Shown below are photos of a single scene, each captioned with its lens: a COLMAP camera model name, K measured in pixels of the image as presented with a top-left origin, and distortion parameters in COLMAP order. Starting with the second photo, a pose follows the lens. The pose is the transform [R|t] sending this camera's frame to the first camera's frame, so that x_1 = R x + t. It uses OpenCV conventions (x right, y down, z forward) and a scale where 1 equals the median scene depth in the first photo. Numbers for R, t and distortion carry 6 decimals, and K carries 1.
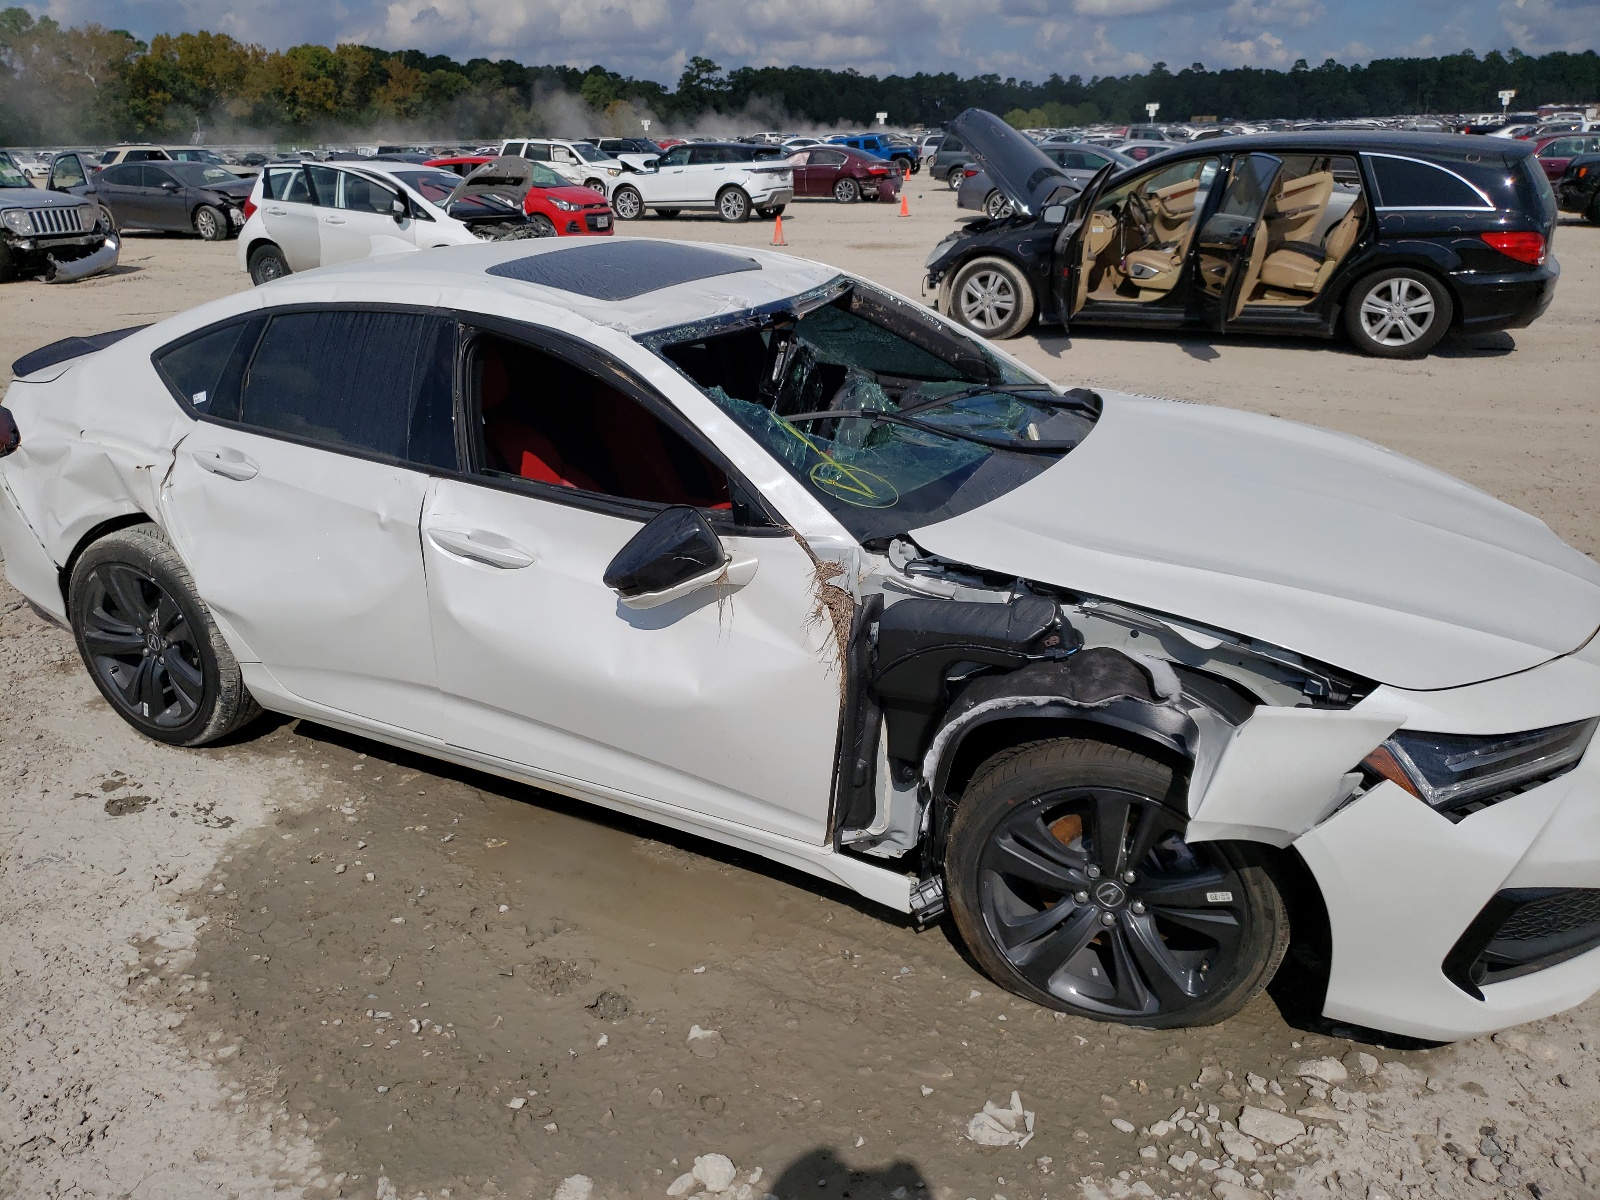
lens RADIAL K [[1225.3, 0, 798.9], [0, 1225.3, 590.1], [0, 0, 1]] dist [0.009772, -0.000993]
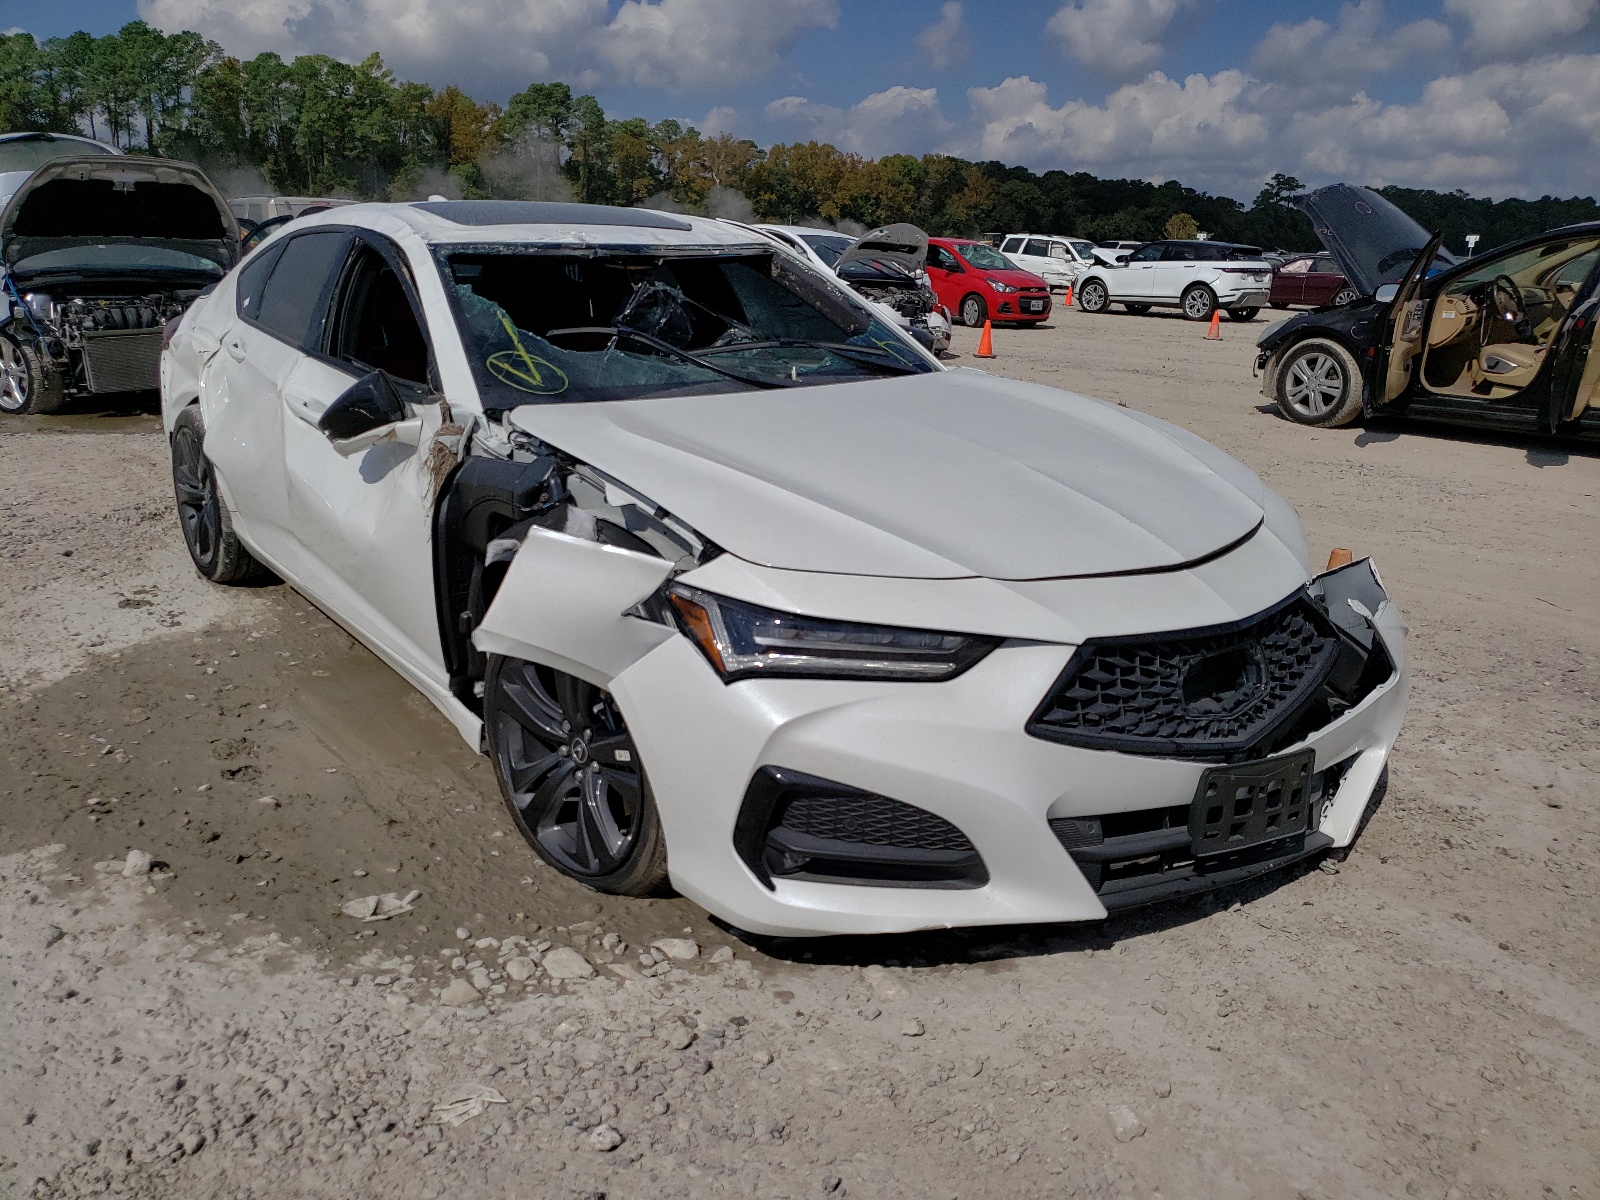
lens RADIAL K [[1233.7, 0, 796.7], [0, 1233.7, 610.0], [0, 0, 1]] dist [0.009682, -0.003275]
pose [[0.909914, 0.159754, -0.382800, 0.184460], [-0.185019, 0.982281, -0.029856, 0.028917], [0.371247, 0.097991, 0.923349, 0.018814]]
